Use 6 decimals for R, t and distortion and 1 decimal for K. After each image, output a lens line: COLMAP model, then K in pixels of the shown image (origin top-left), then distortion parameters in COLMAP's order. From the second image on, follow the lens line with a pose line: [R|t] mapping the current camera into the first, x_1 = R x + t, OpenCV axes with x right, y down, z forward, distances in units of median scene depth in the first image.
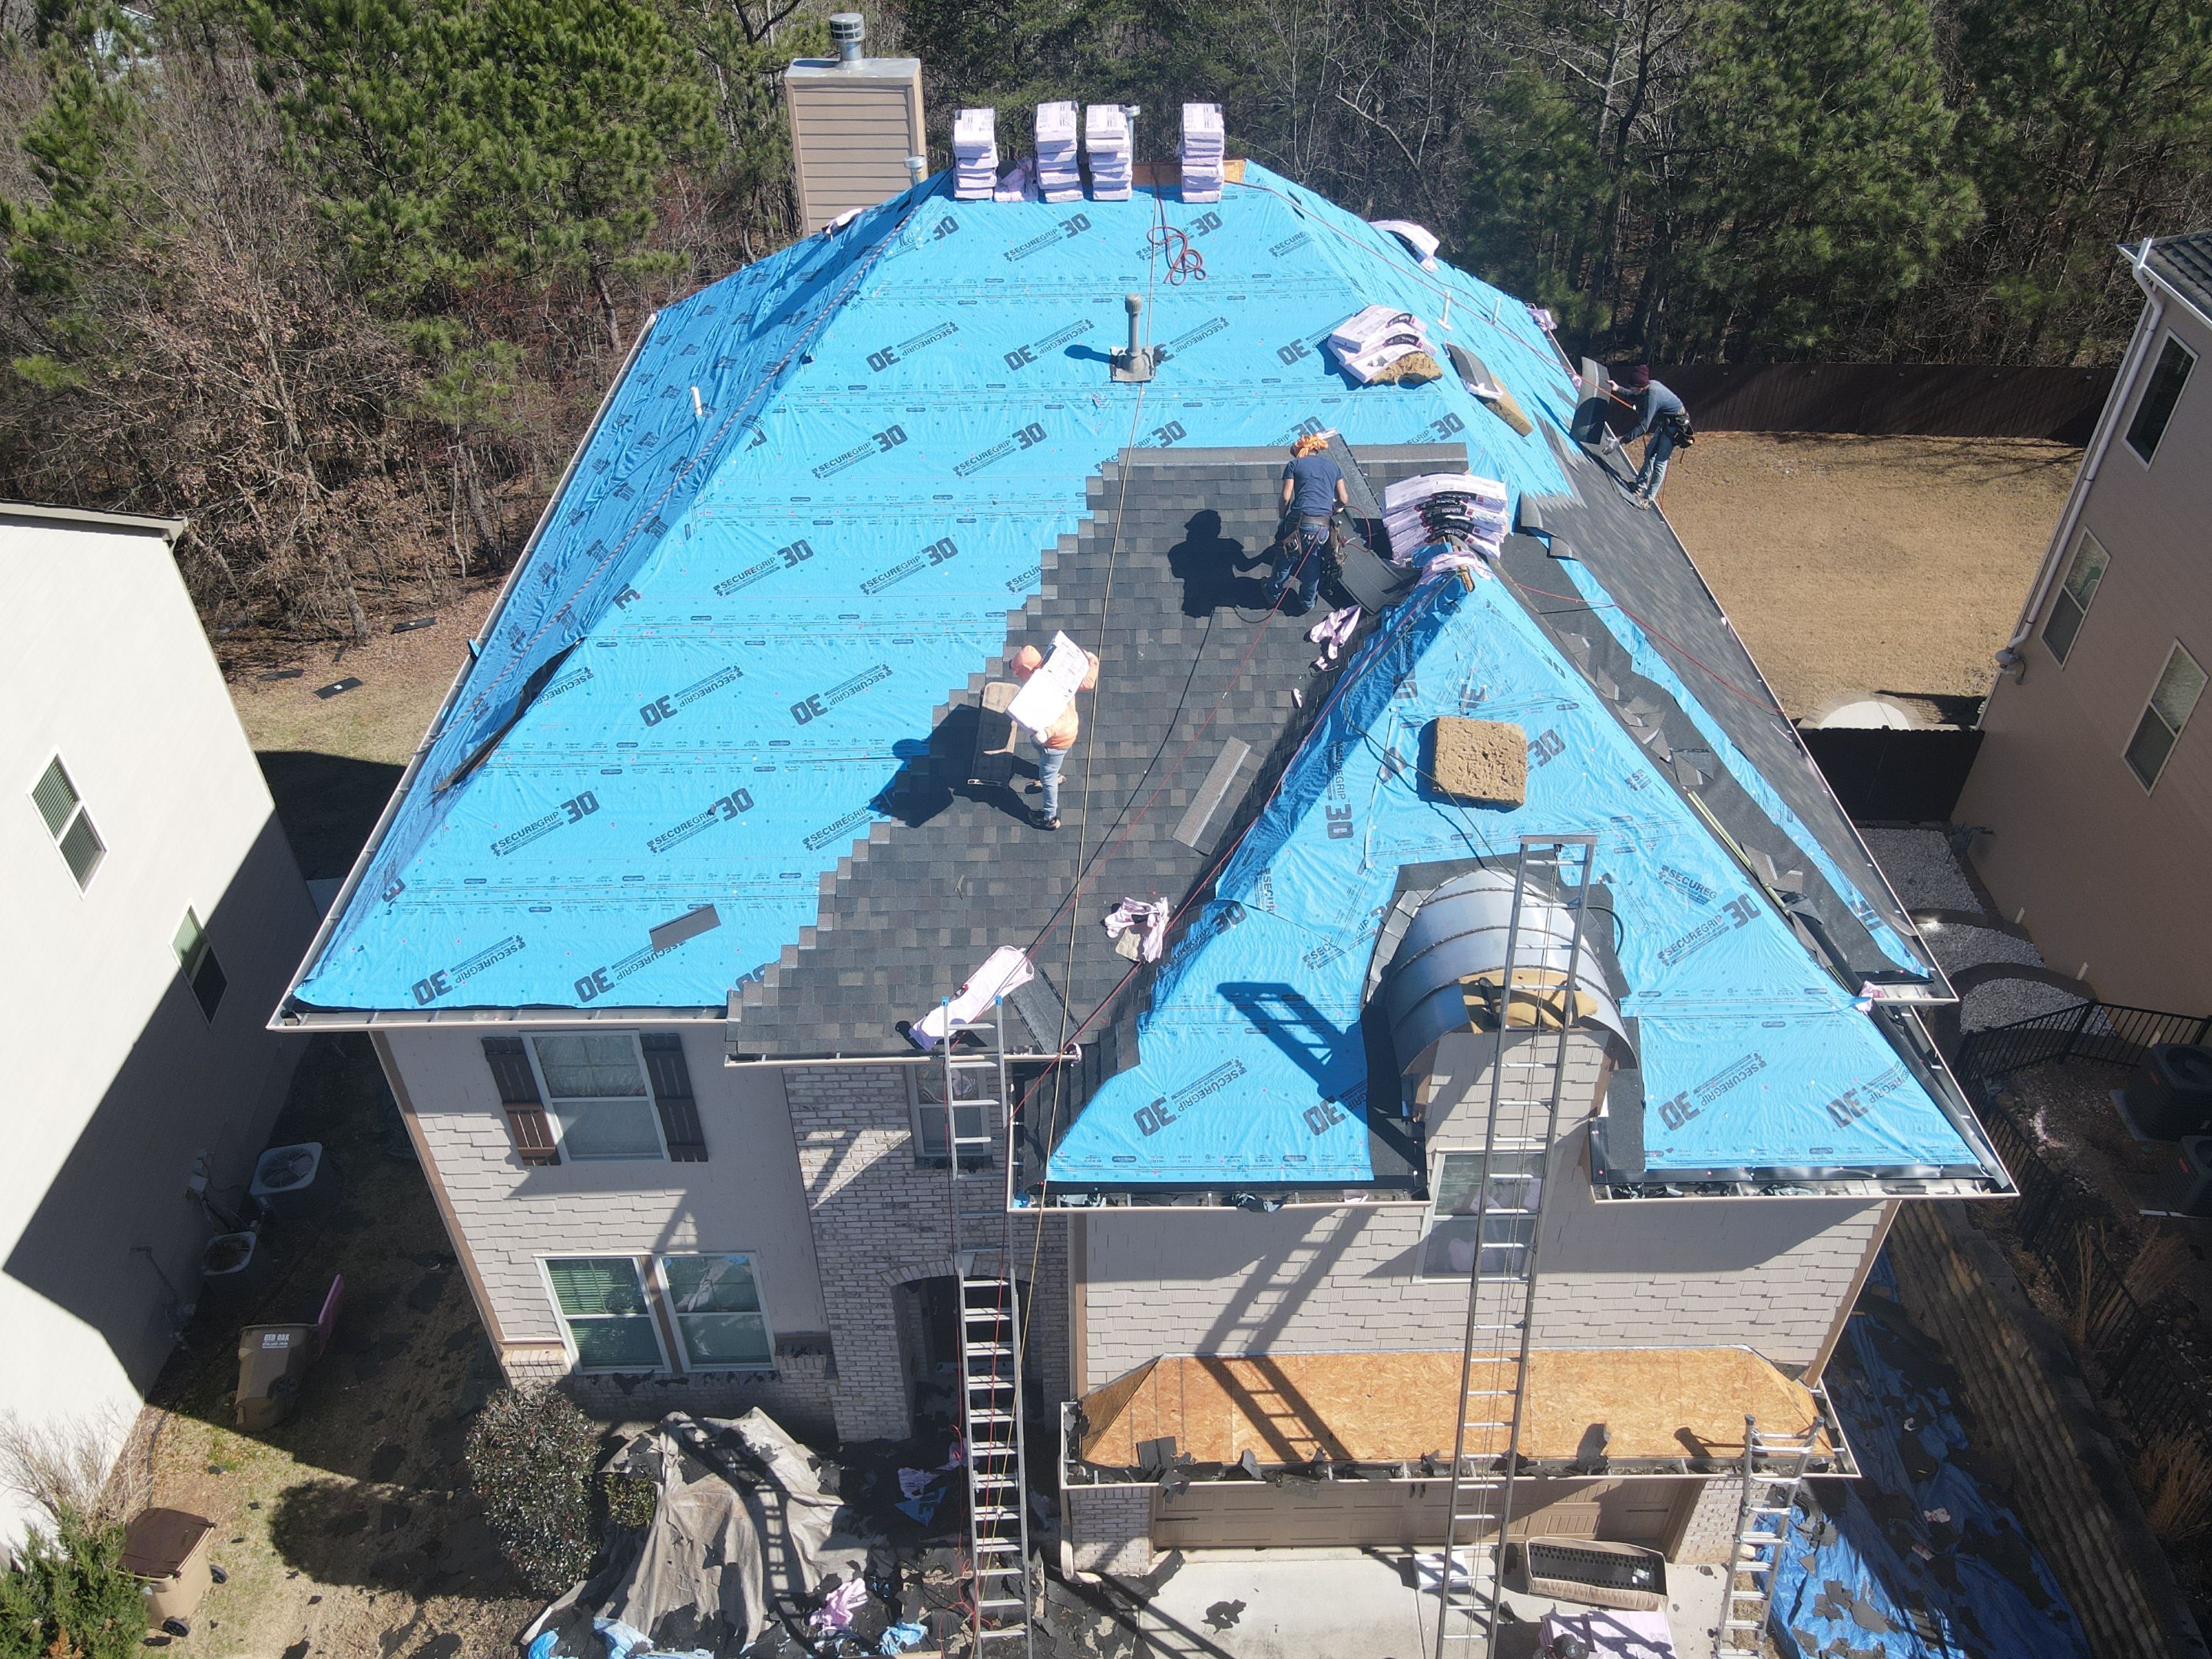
lens RADIAL K [[1632.2, 0, 1098.8], [0, 1632.2, 822.8], [0, 0, 1]] dist [0.002915, 0.014486]
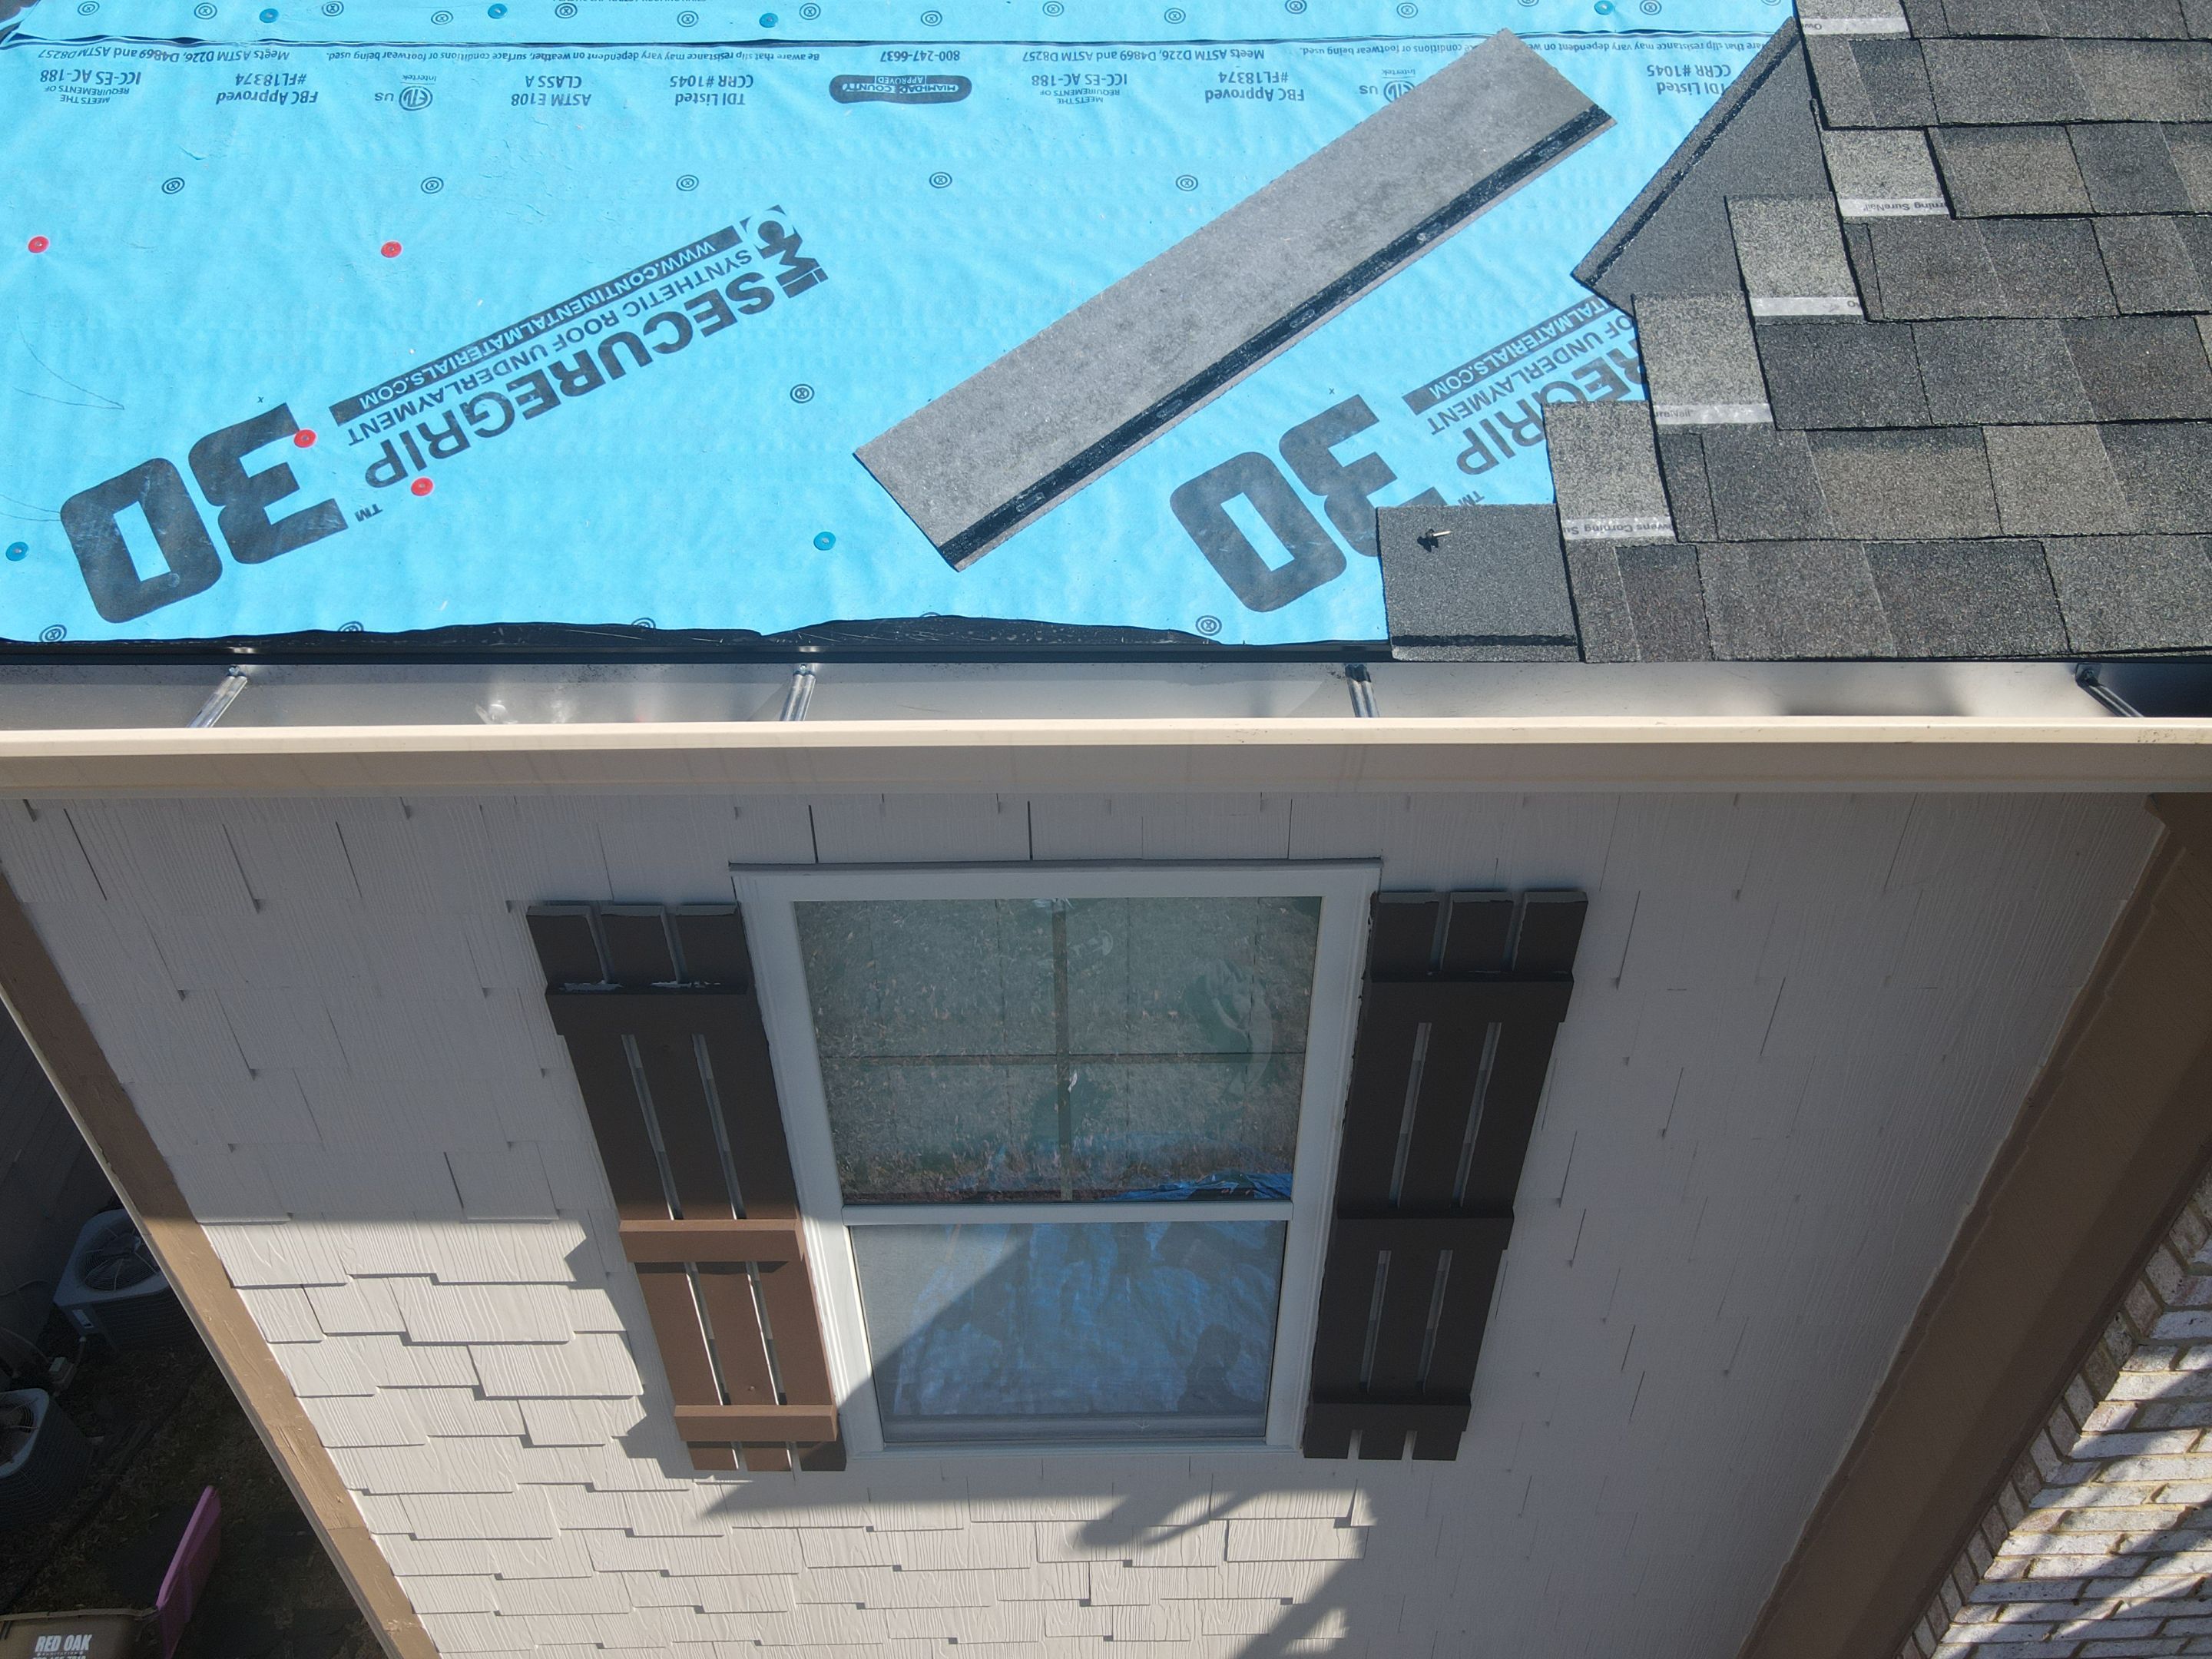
lens RADIAL K [[1632.2, 0, 1103.8], [0, 1632.2, 815.3], [0, 0, 1]] dist [0.002915, 0.014486]
pose [[0.999944, 0.004490, -0.009614, -0.289830], [-0.004493, 0.999990, -0.000294, 0.113428], [0.009613, 0.000338, 0.999954, 0.759478]]
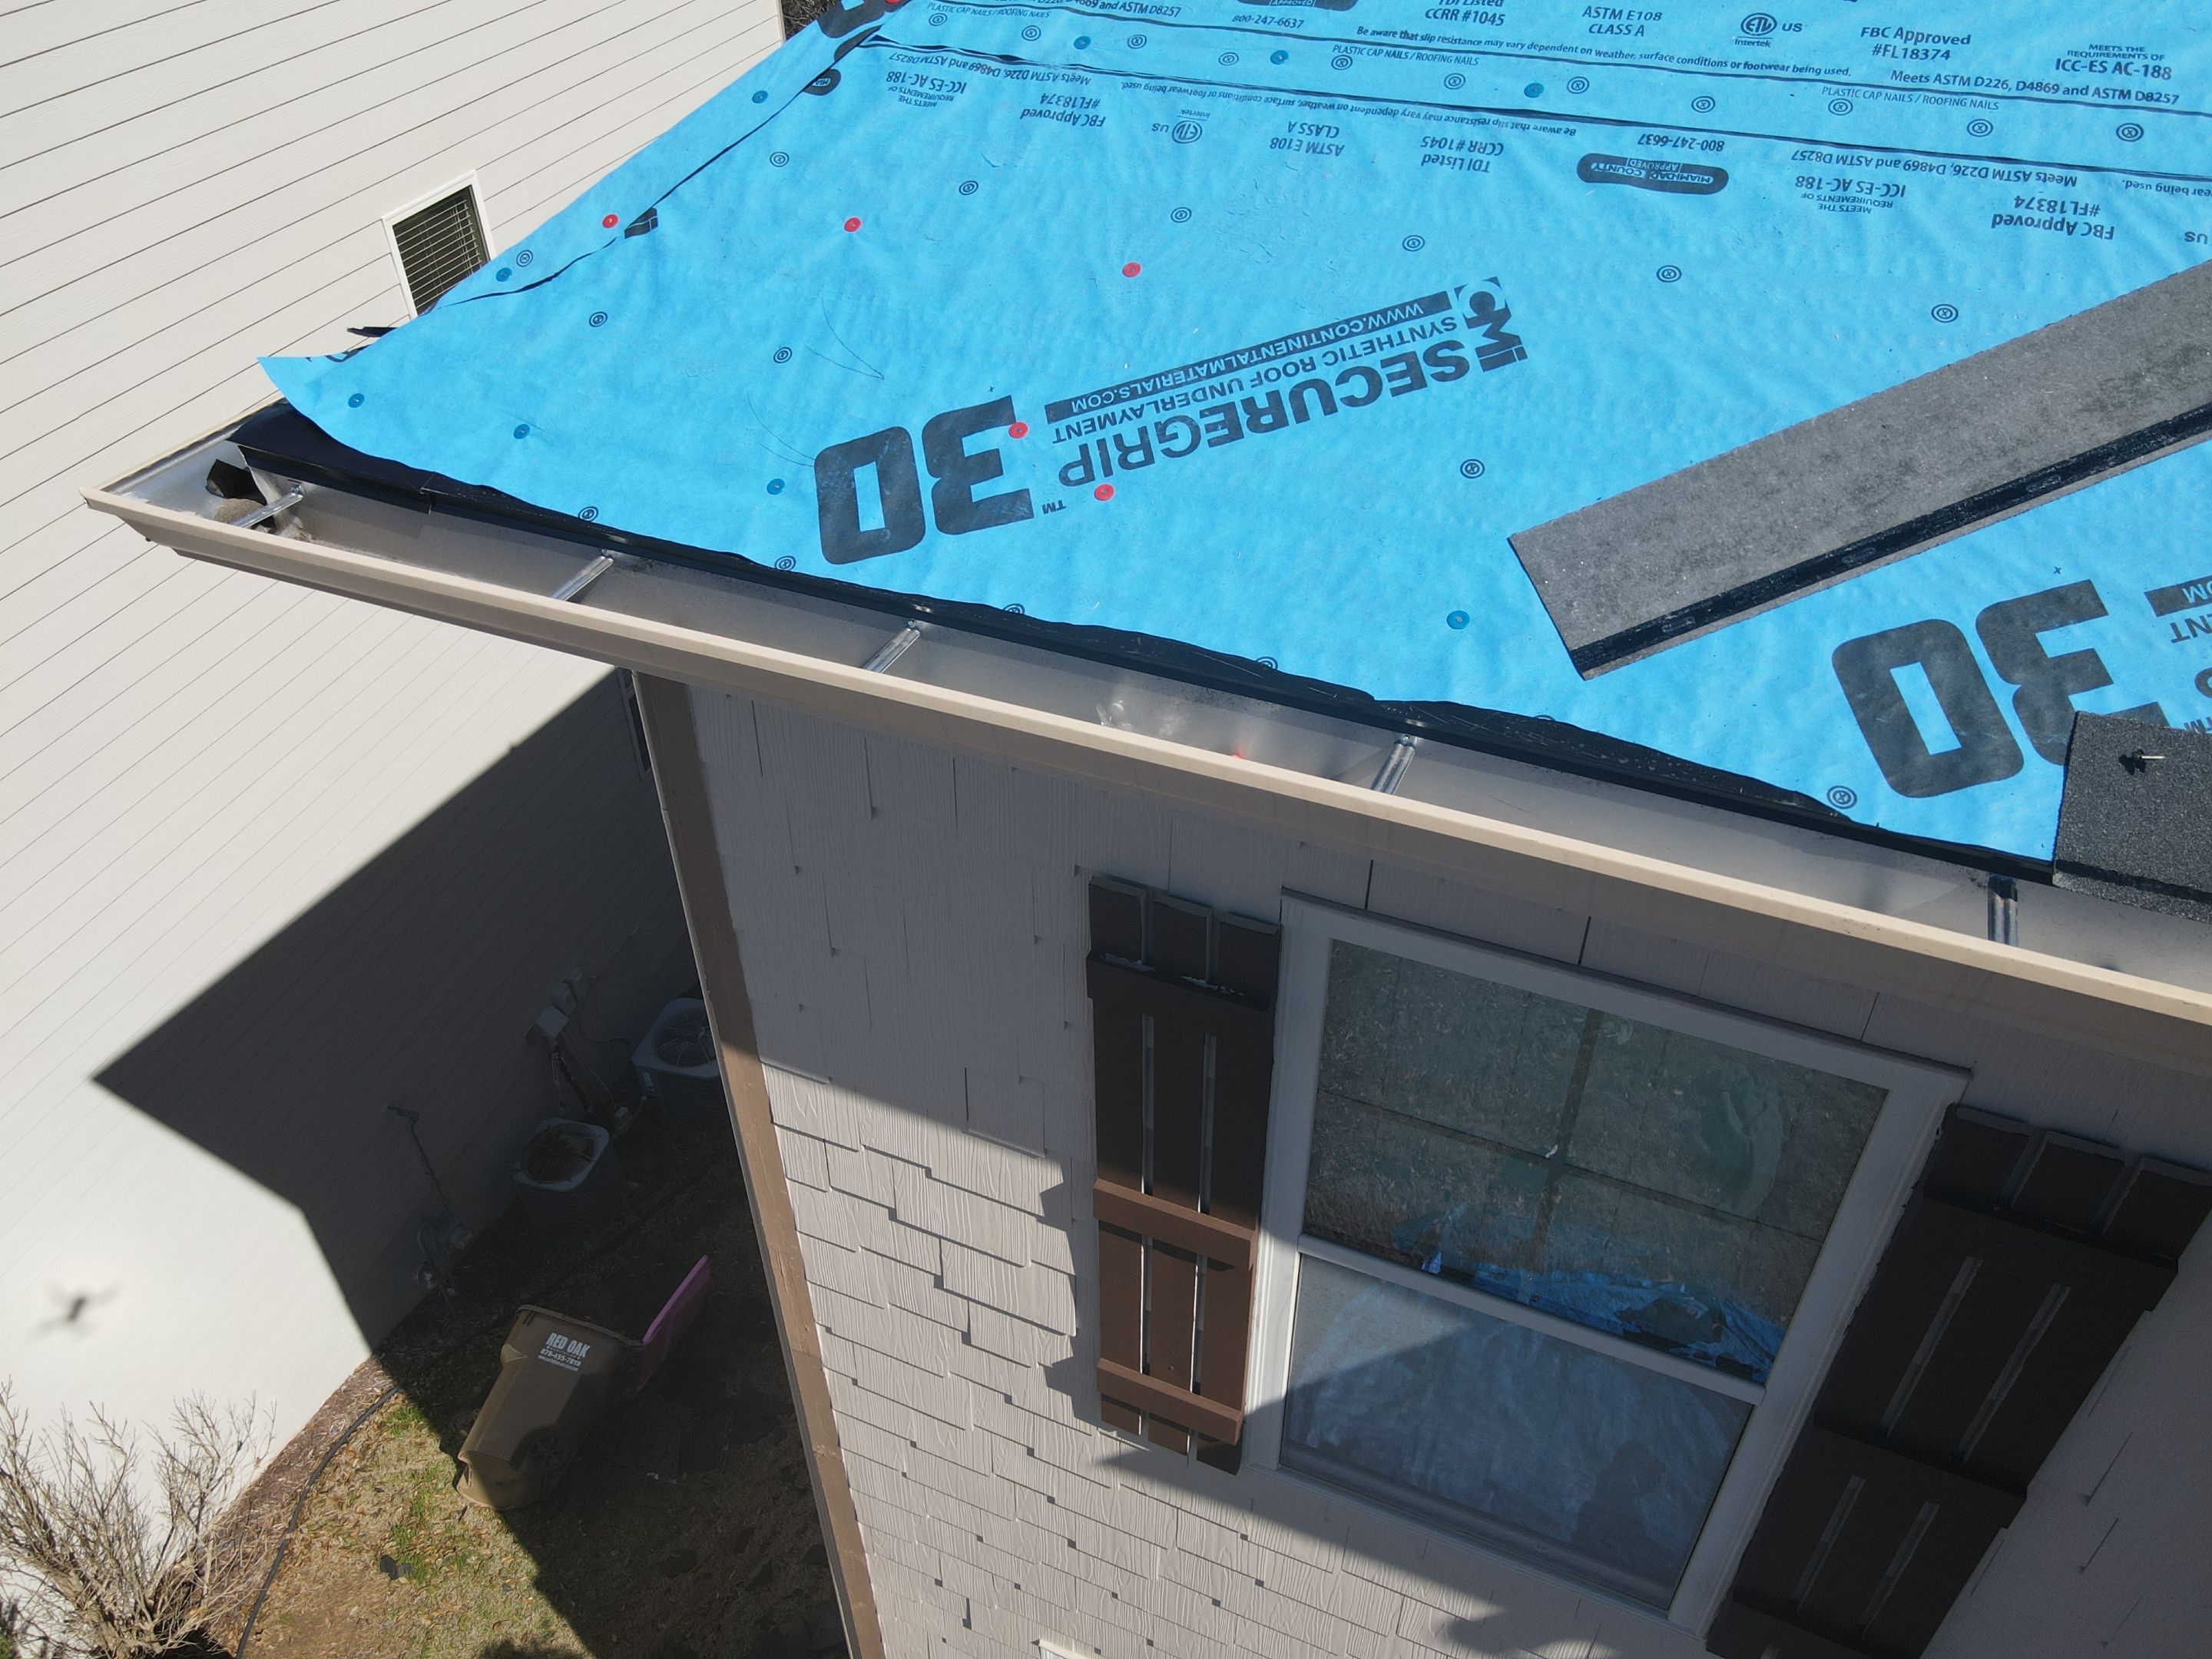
lens RADIAL K [[1632.2, 0, 1095.5], [0, 1632.2, 816.1], [0, 0, 1]] dist [0.002915, 0.014486]
pose [[0.909424, 0.251249, -0.331394, -0.292527], [-0.250203, 0.967072, 0.046579, 0.108005], [0.332185, 0.040556, 0.942342, 0.757199]]
